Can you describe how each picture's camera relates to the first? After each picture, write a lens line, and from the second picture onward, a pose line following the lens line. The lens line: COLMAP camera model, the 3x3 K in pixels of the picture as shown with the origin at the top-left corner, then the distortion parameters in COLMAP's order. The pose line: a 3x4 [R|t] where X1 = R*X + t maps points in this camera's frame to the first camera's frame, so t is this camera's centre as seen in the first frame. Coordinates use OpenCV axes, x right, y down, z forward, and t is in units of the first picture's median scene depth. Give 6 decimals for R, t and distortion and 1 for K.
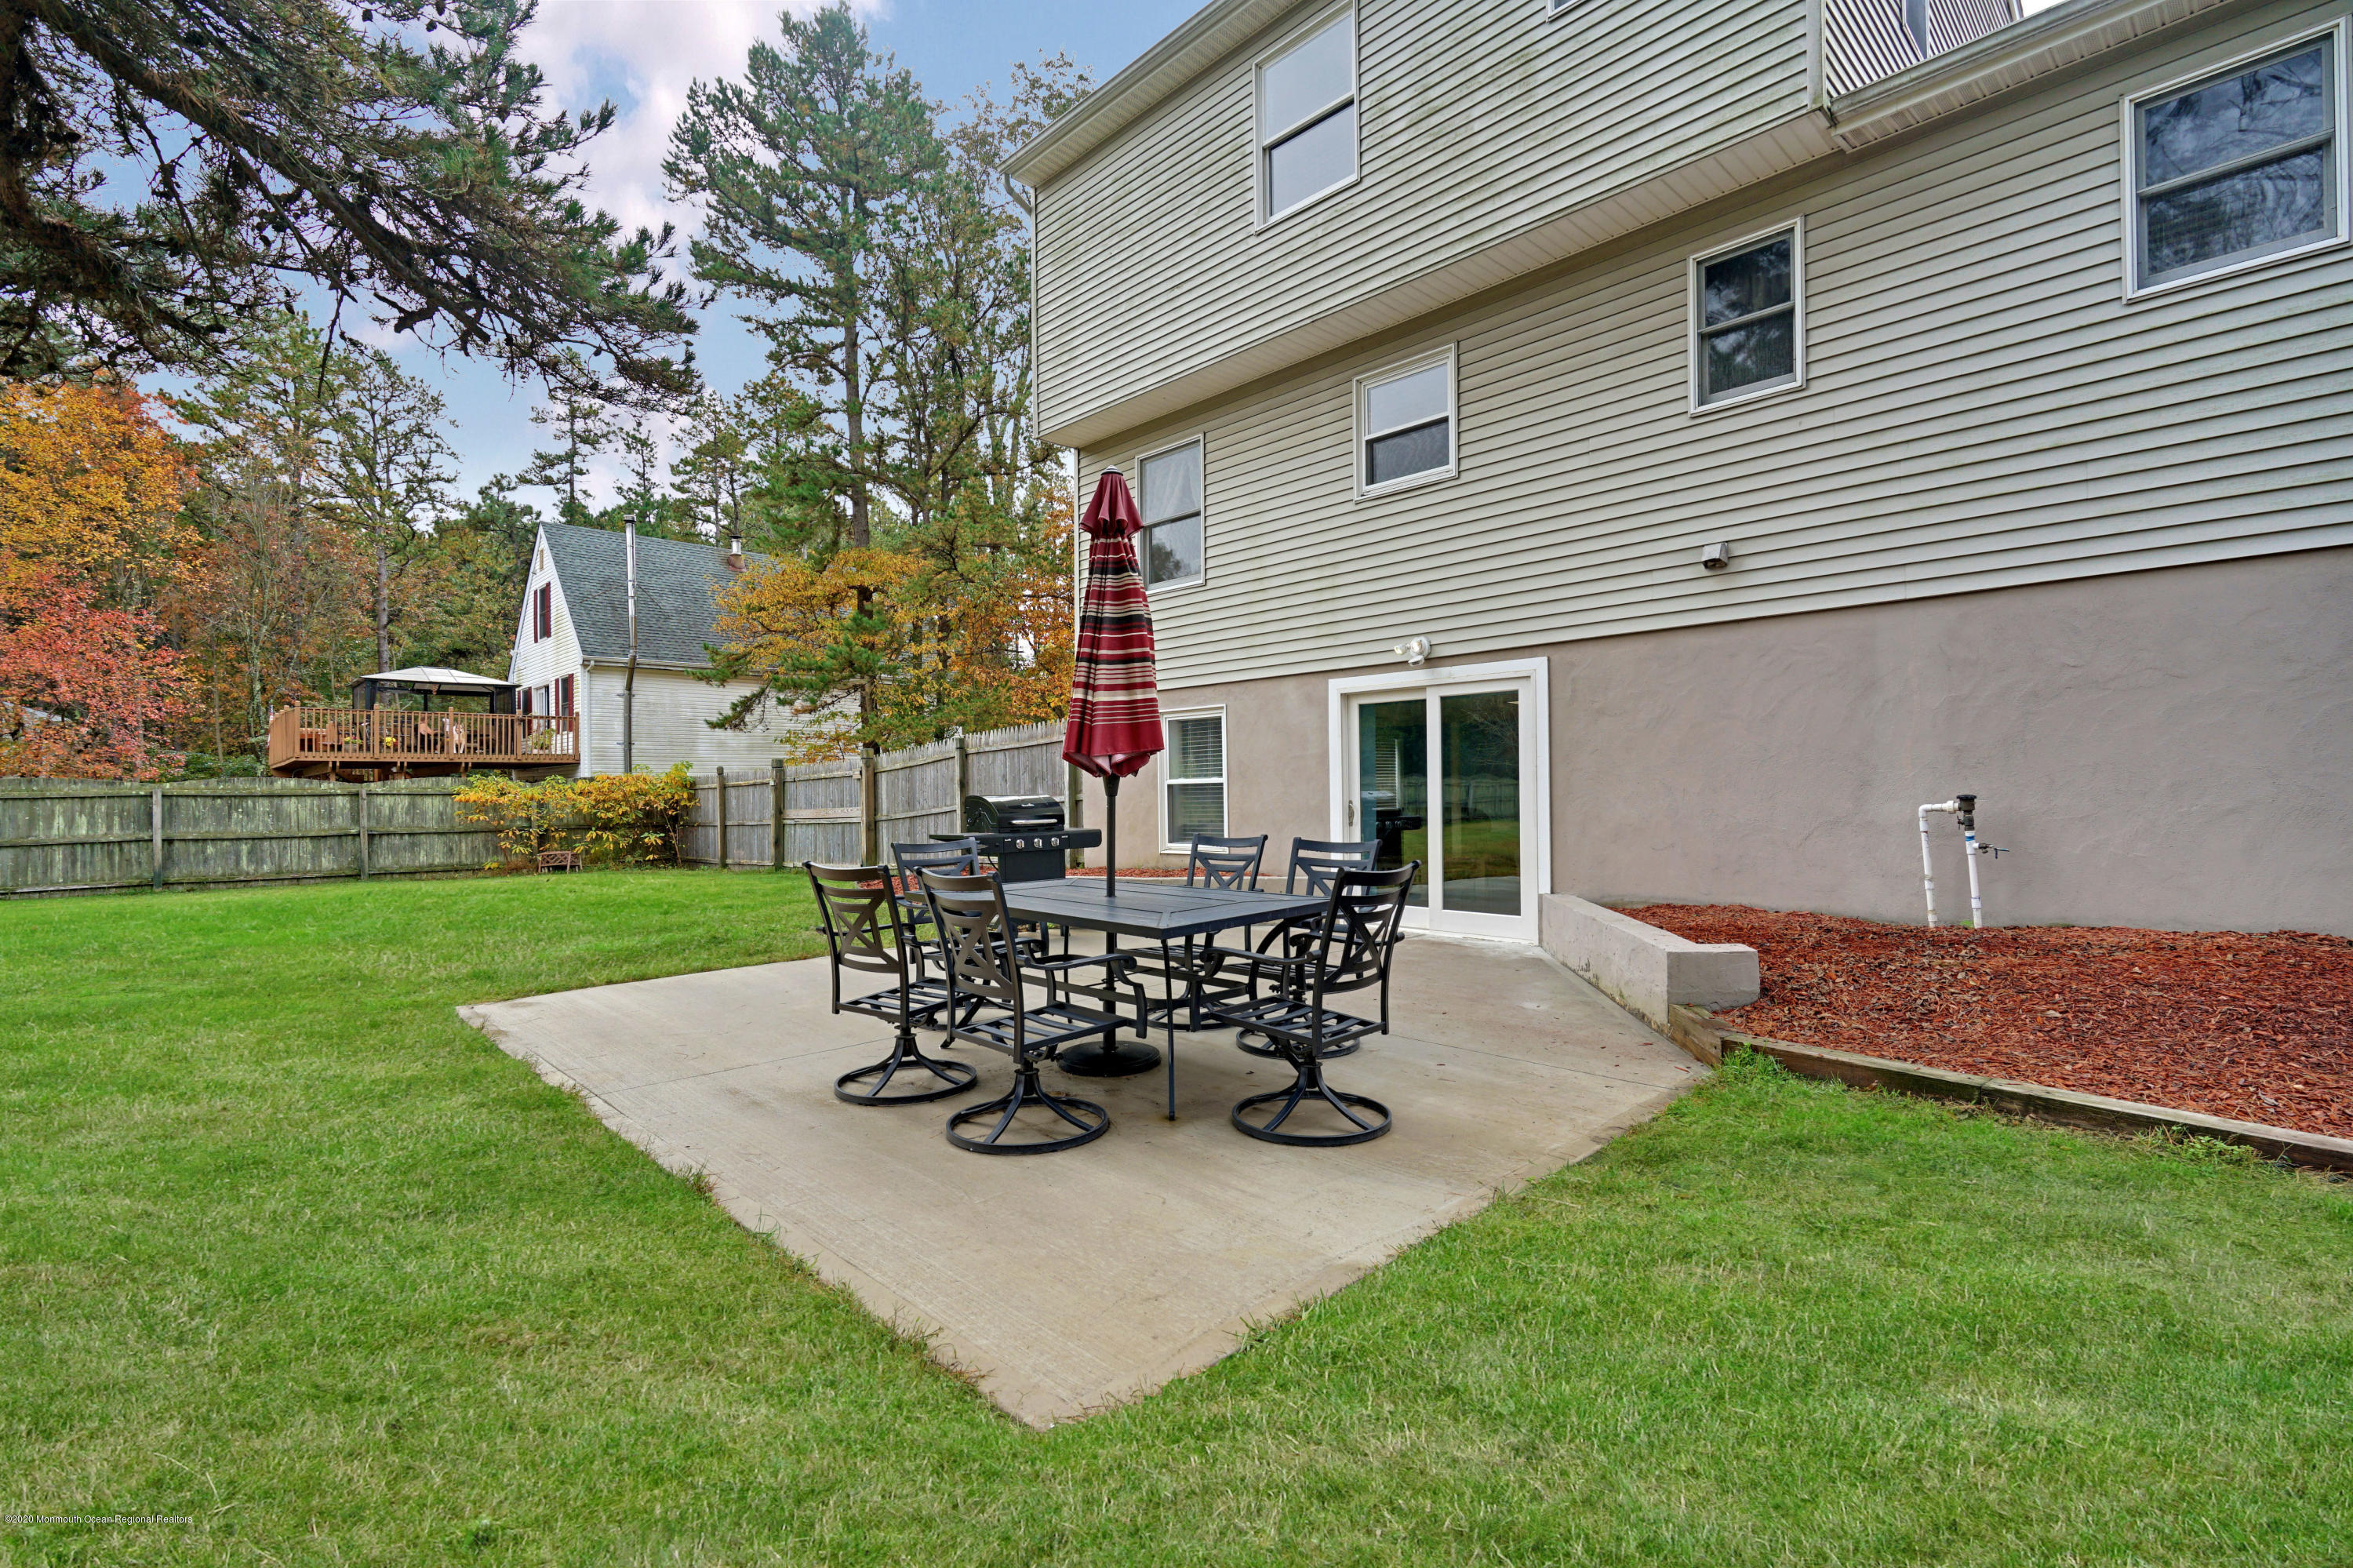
lens RADIAL K [[1057.2, 0, 1174.3], [0, 1057.2, 789.4], [0, 0, 1]] dist [-0.006216, 0.003627]
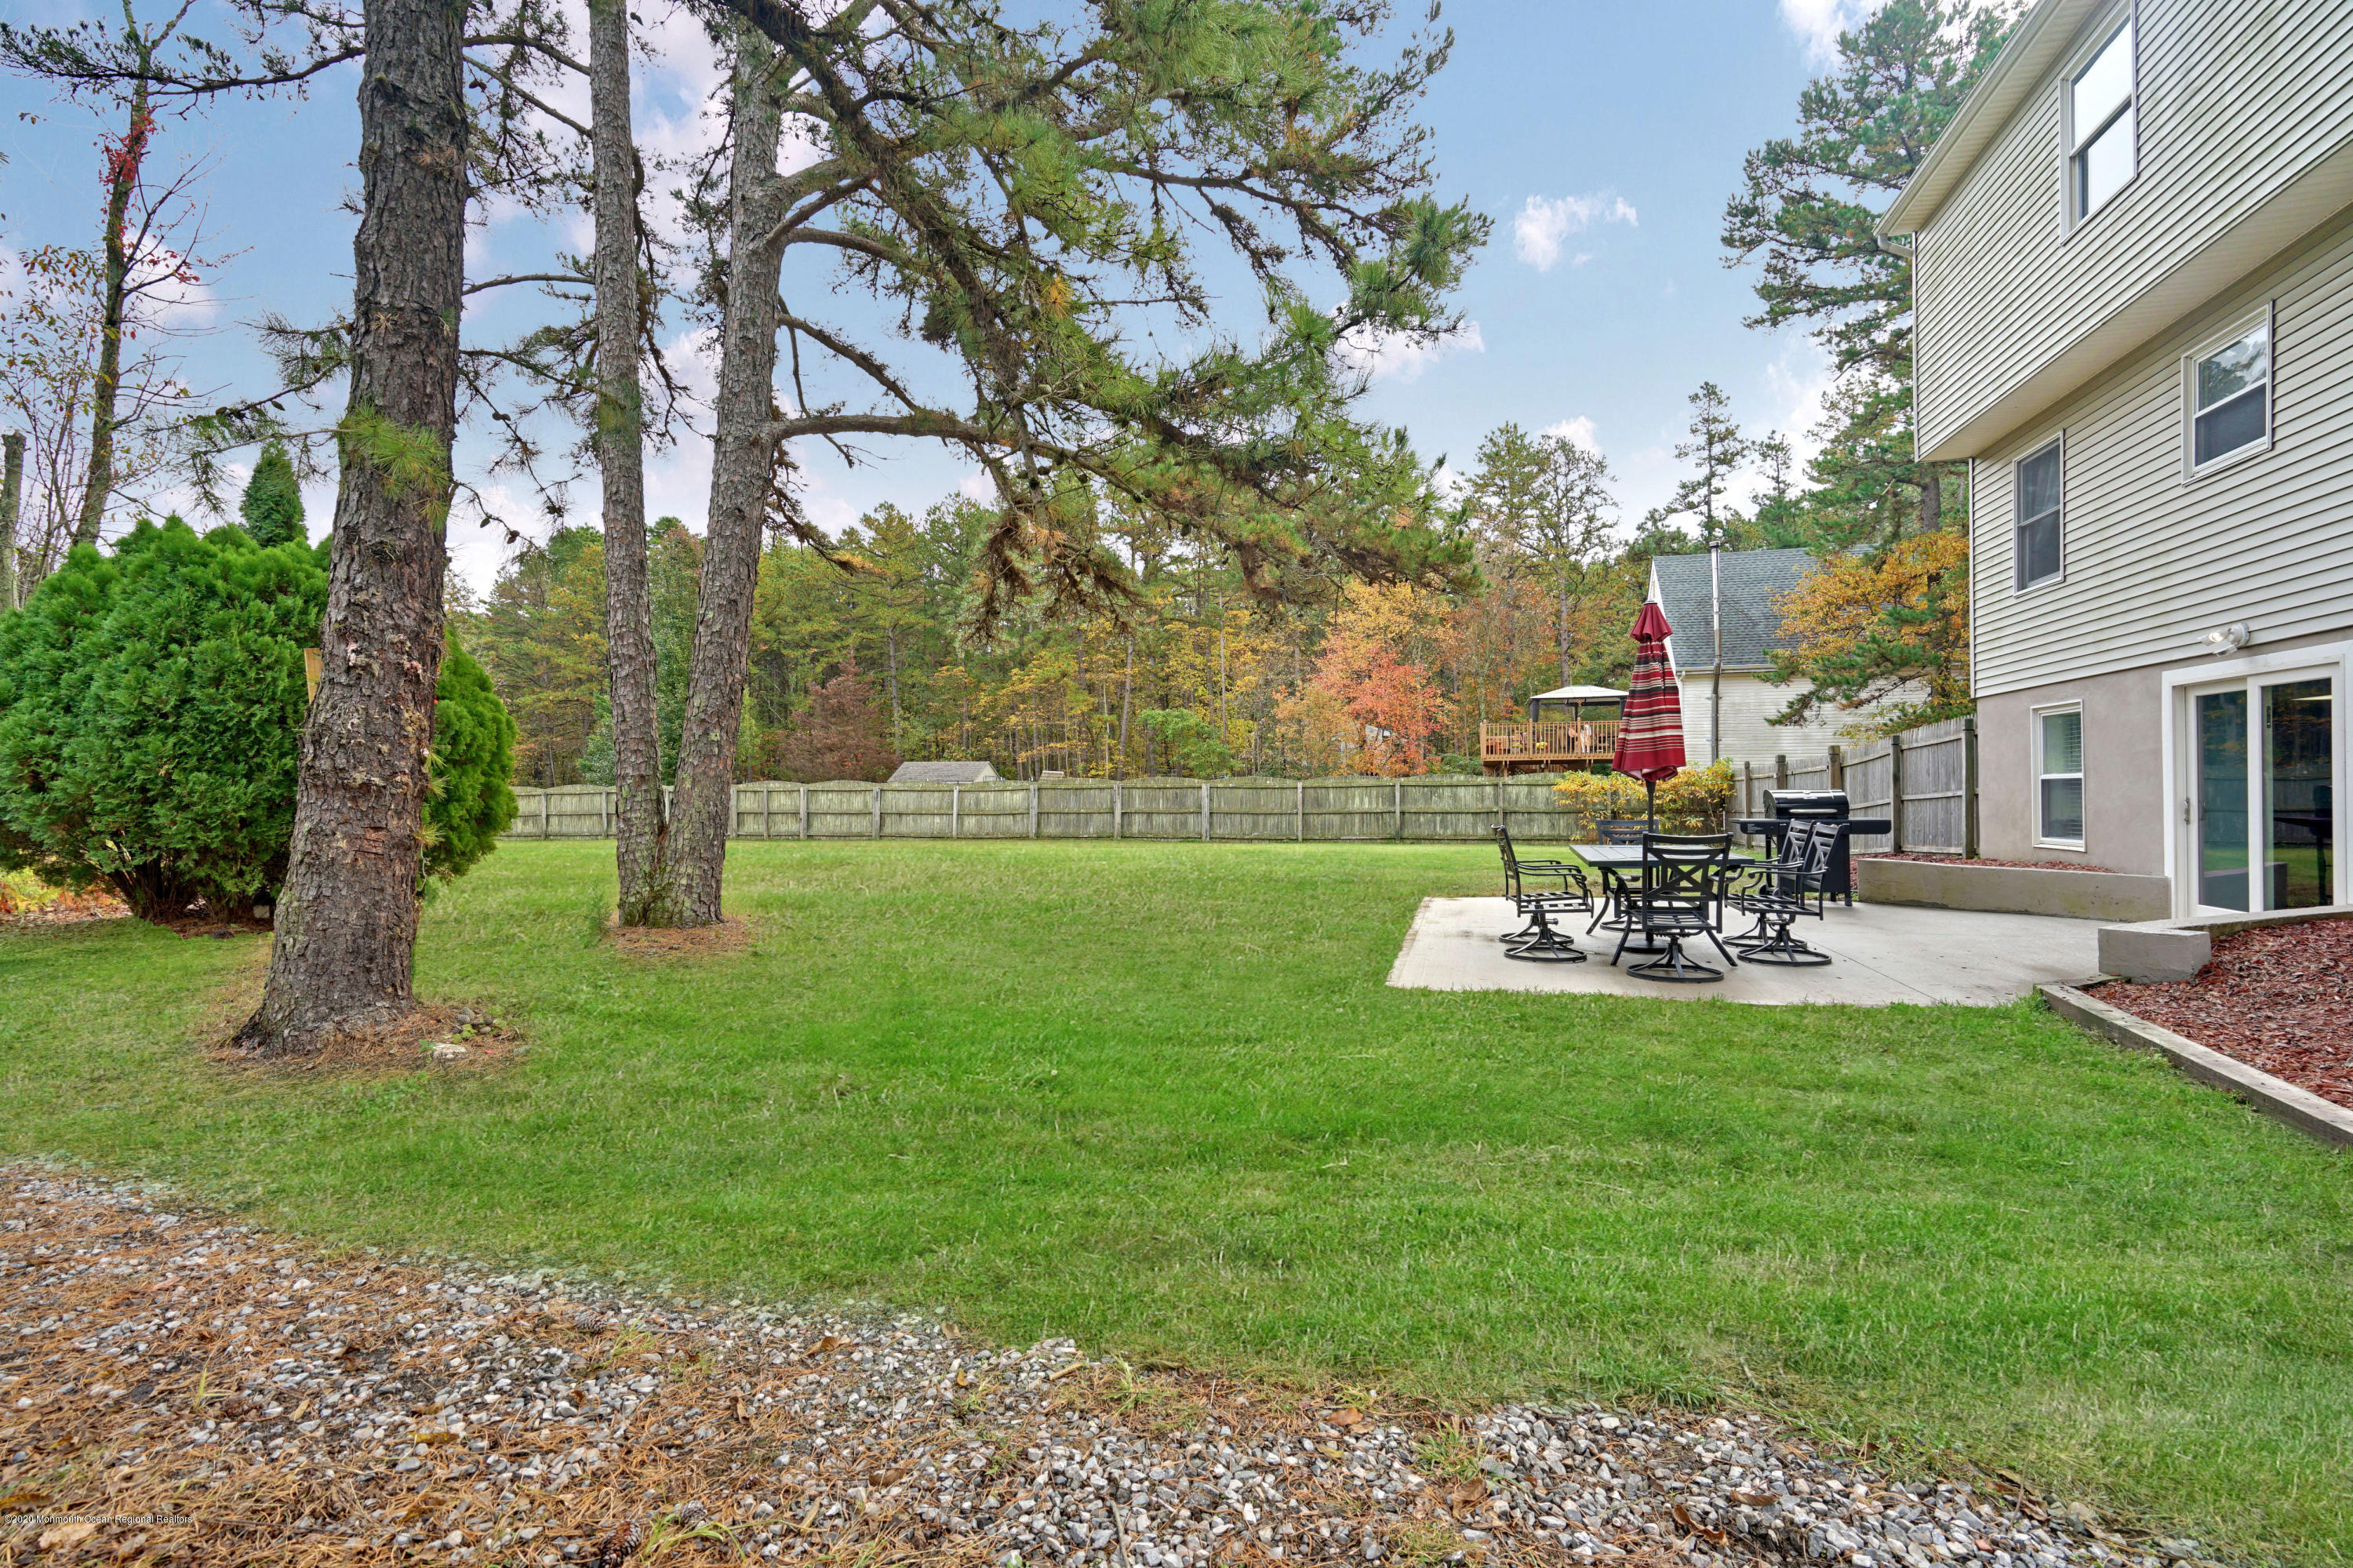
lens RADIAL K [[1057.2, 0, 1174.3], [0, 1057.2, 789.4], [0, 0, 1]] dist [-0.006216, 0.003627]
pose [[0.506647, 0.006530, -0.862129, 0.453468], [0.003906, 0.999944, 0.009869, -0.008670], [0.862145, -0.008367, 0.506593, -0.231729]]
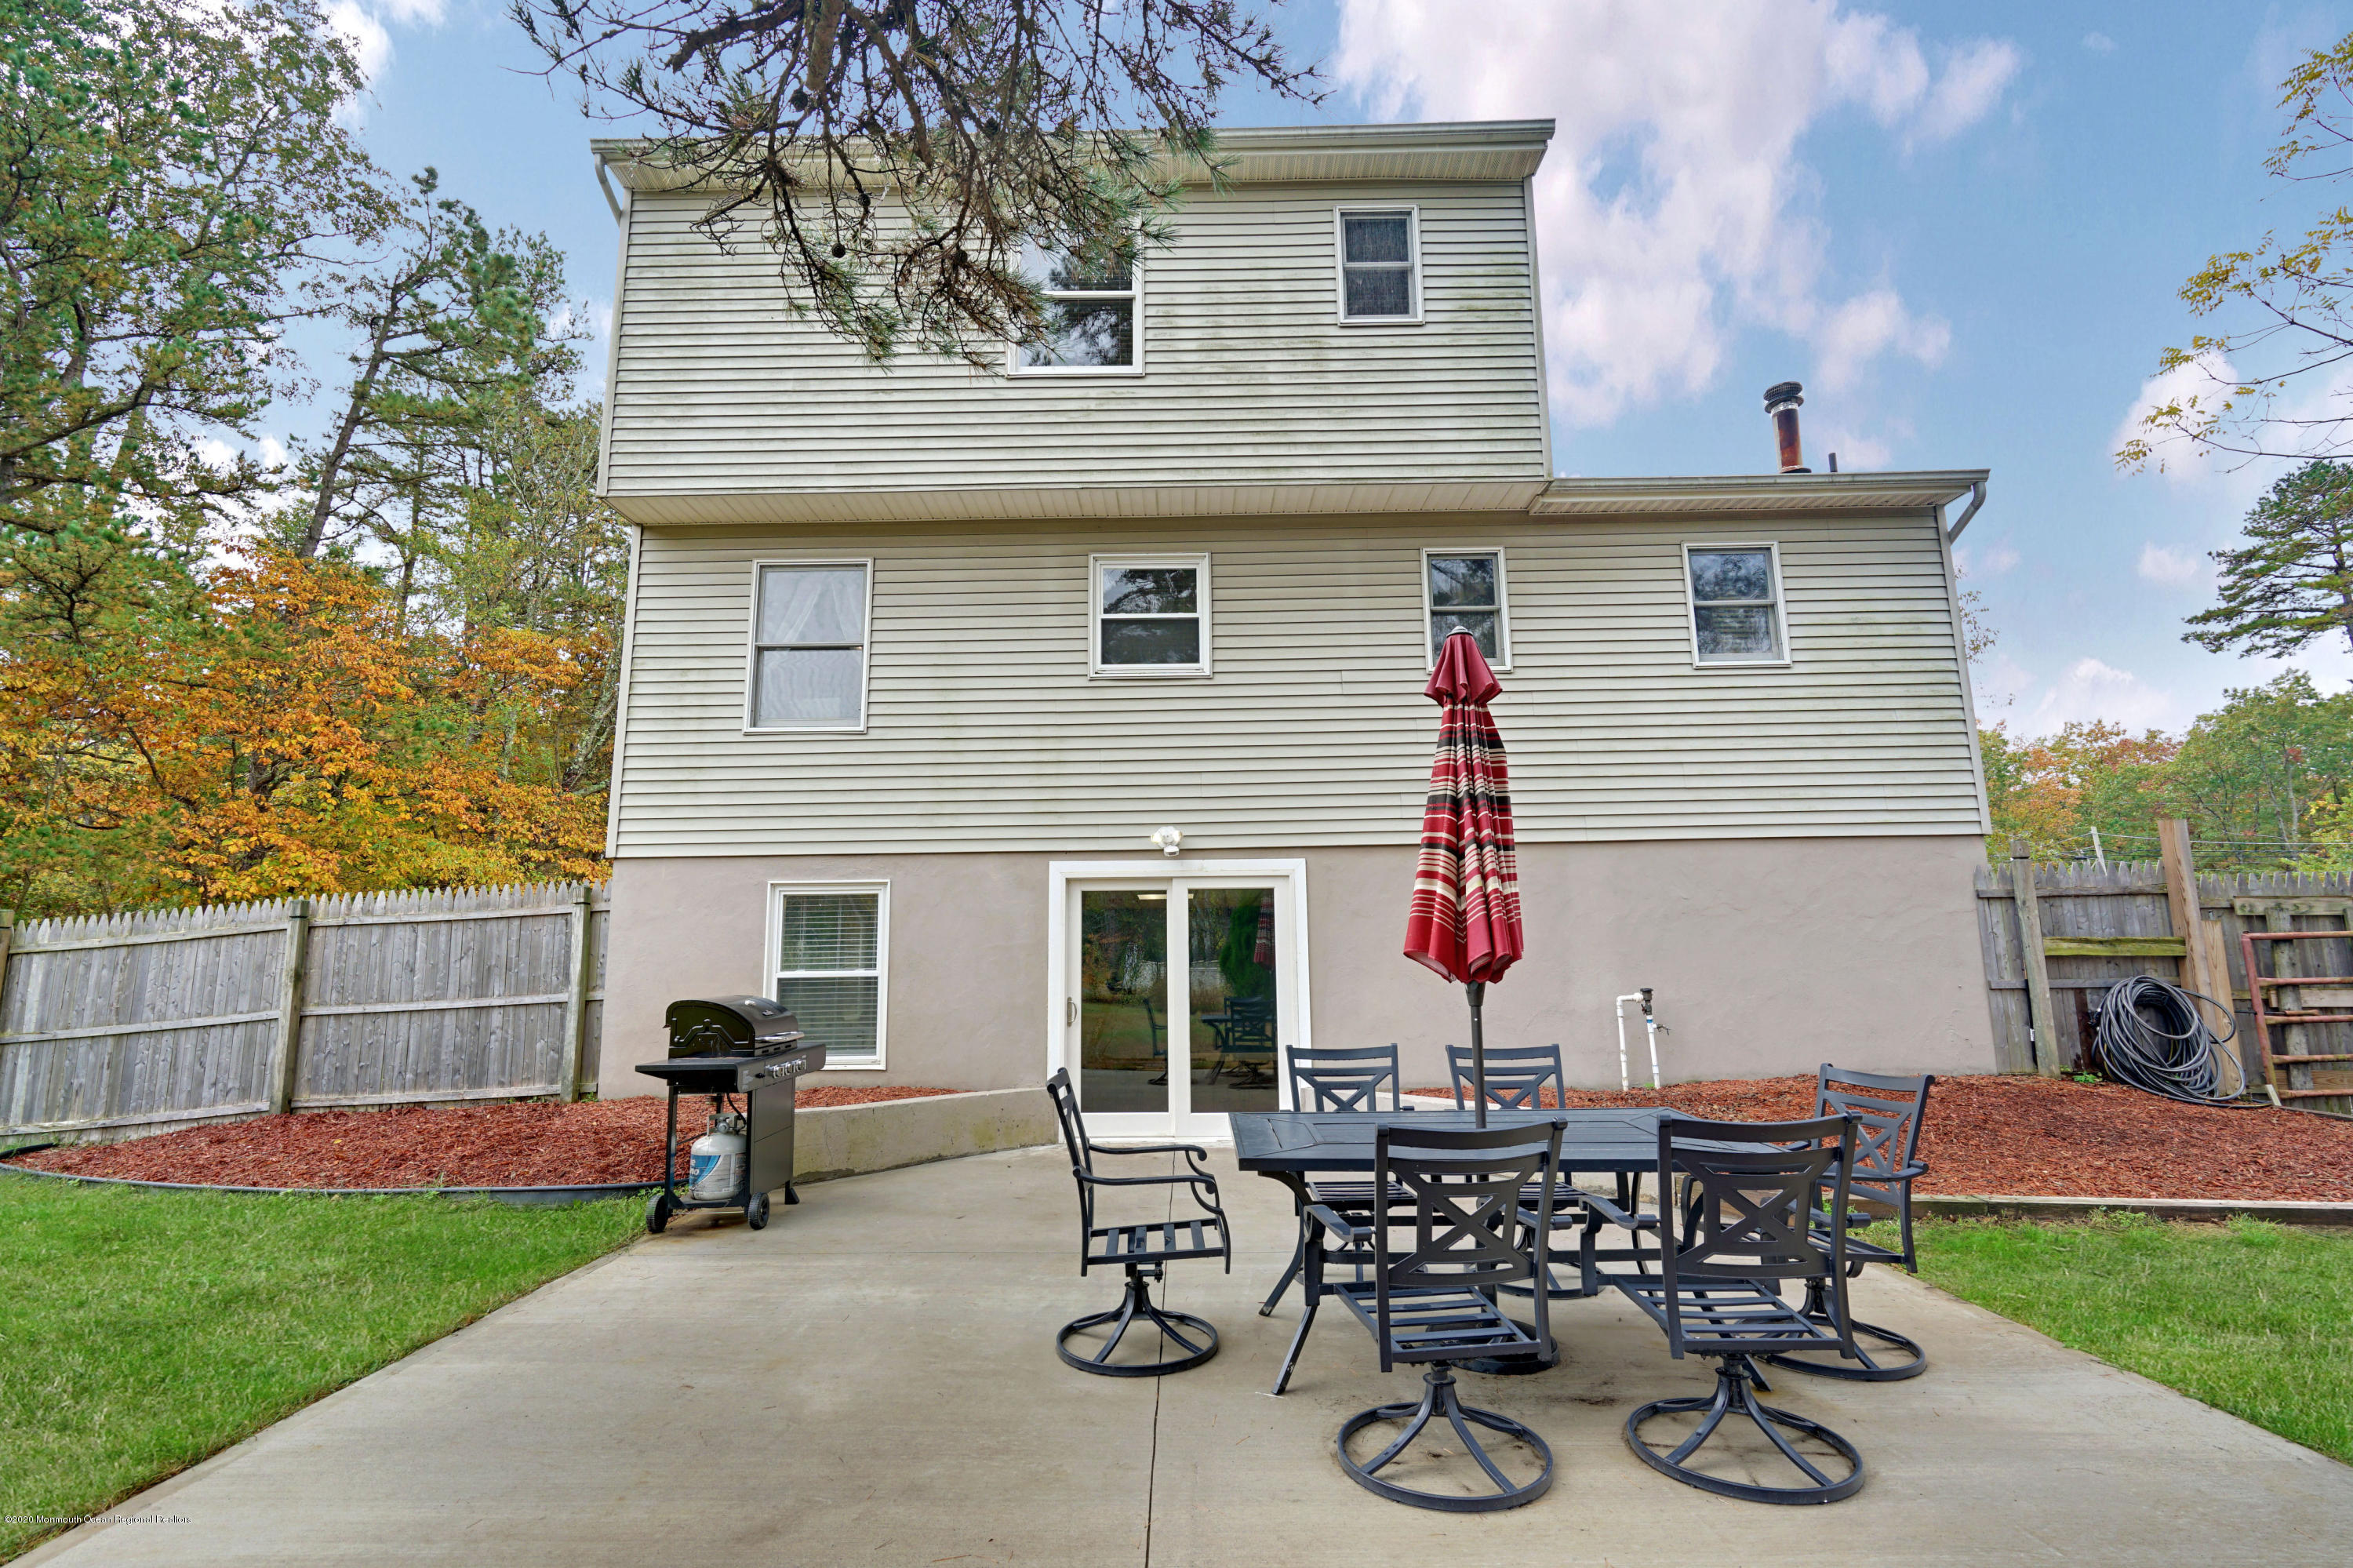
lens RADIAL K [[1057.2, 0, 1174.3], [0, 1057.2, 789.4], [0, 0, 1]] dist [-0.006216, 0.003627]
pose [[0.697501, 0.120837, 0.706322, -0.371996], [0.000947, 0.985523, -0.169537, -0.009658], [-0.716583, 0.118921, 0.687289, 0.257014]]
